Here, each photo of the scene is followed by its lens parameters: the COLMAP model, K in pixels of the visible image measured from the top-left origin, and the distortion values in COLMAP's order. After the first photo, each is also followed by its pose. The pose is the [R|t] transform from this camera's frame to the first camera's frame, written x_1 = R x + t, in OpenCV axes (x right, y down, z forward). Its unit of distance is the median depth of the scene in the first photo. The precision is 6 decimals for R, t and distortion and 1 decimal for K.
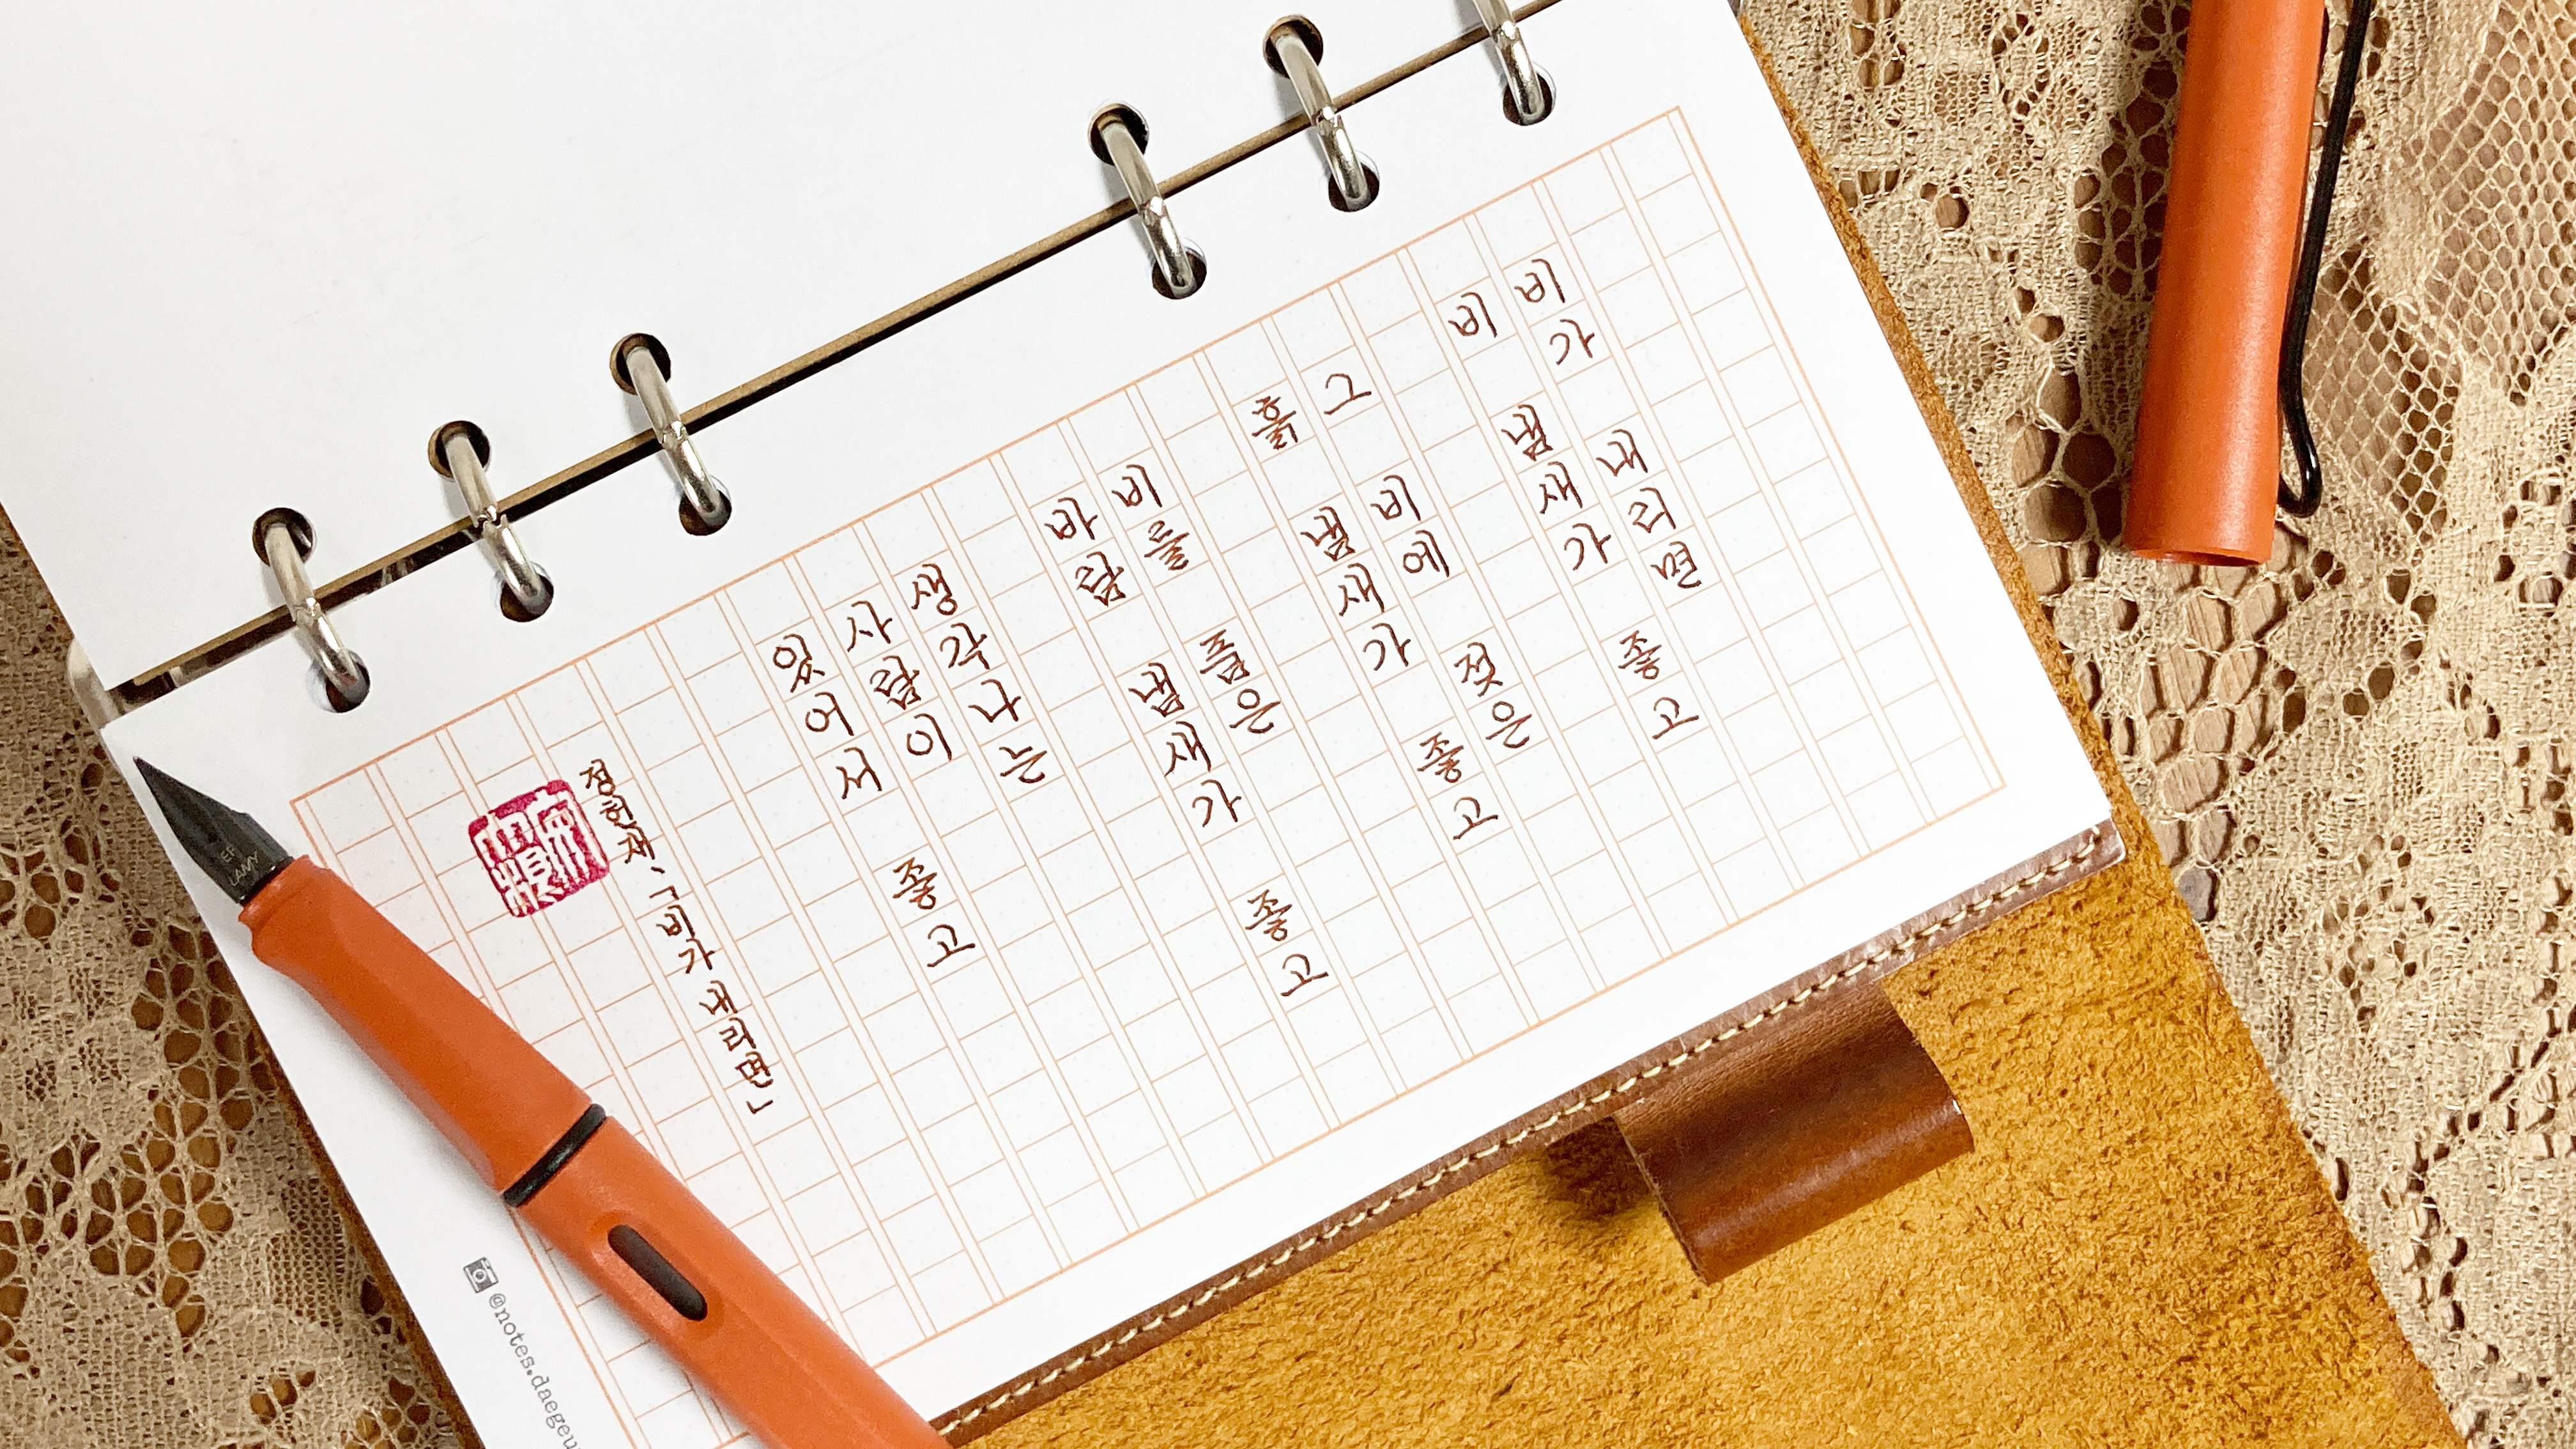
lens RADIAL K [[3121.8, 0, 1280.7], [0, 3121.8, 703.5], [0, 0, 1]] dist [0.237732, -0.916260]
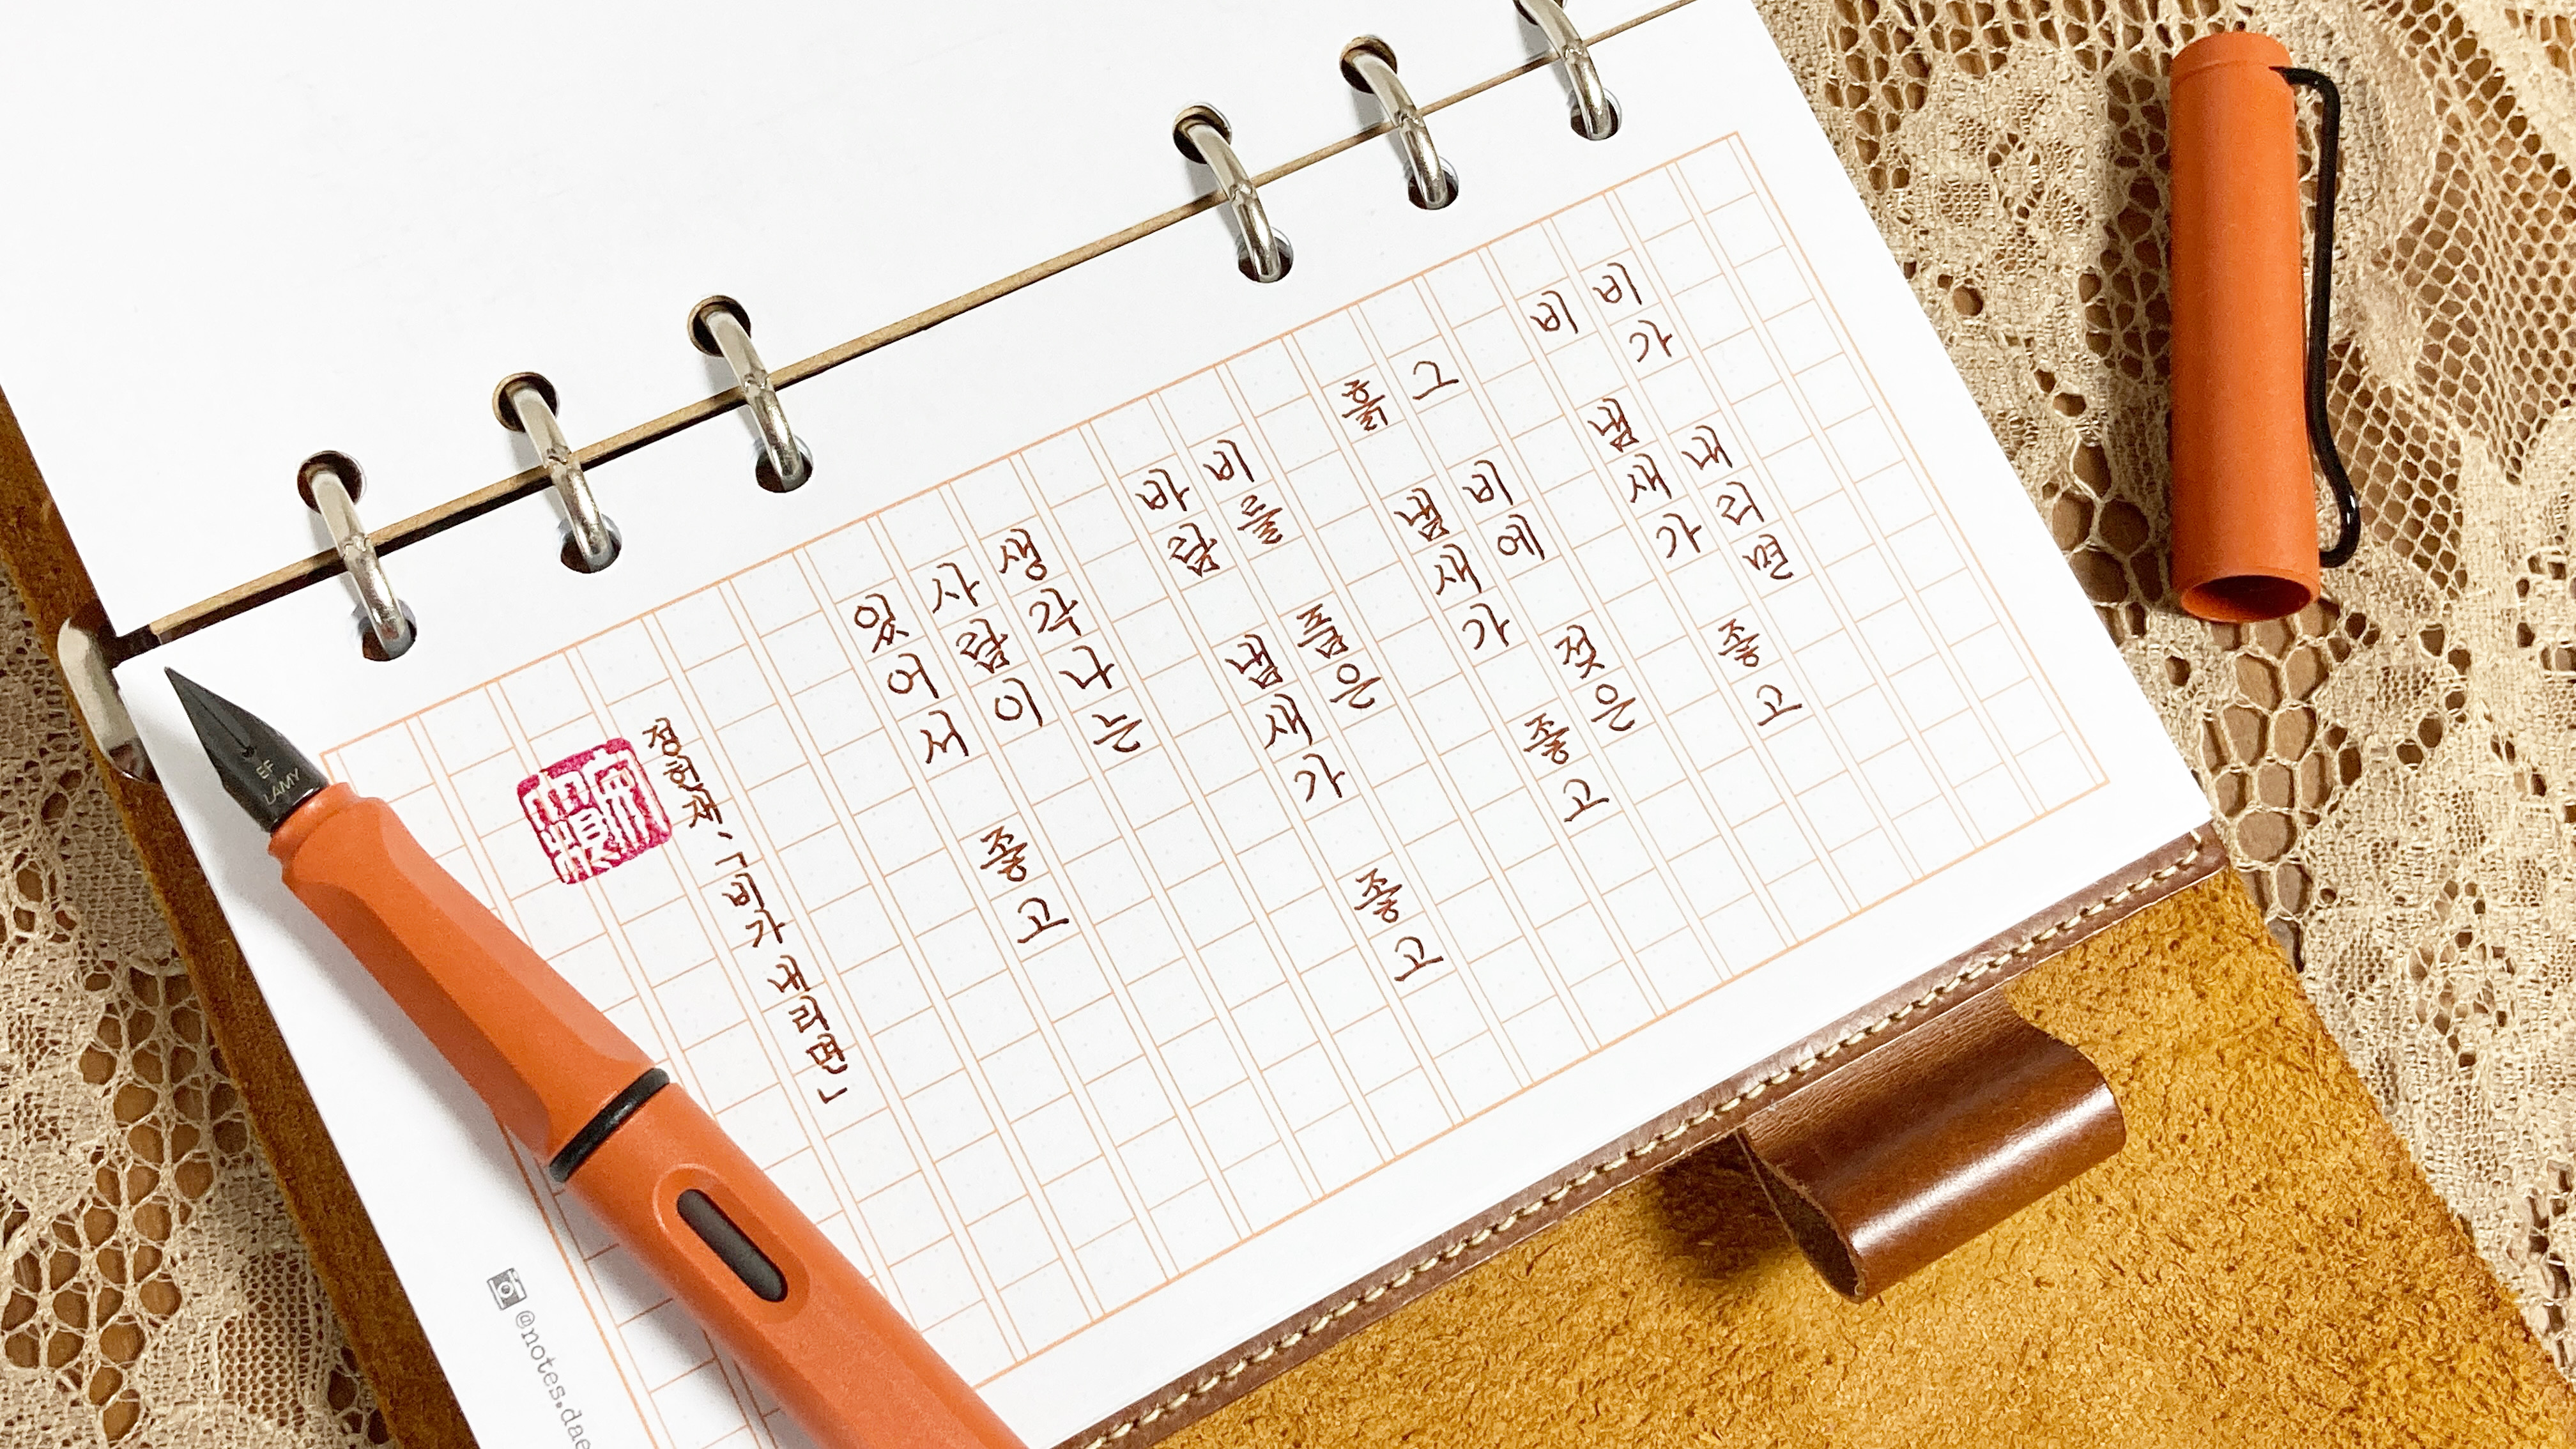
lens RADIAL K [[3120.5, 0, 1288.0], [0, 3120.5, 724.5], [0, 0, 1]] dist [0.213006, -0.754826]
pose [[0.991107, 0.004334, 0.132997, -0.147587], [0.038101, 0.948382, -0.314833, 0.297197], [-0.127497, 0.317100, 0.939783, 0.102560]]
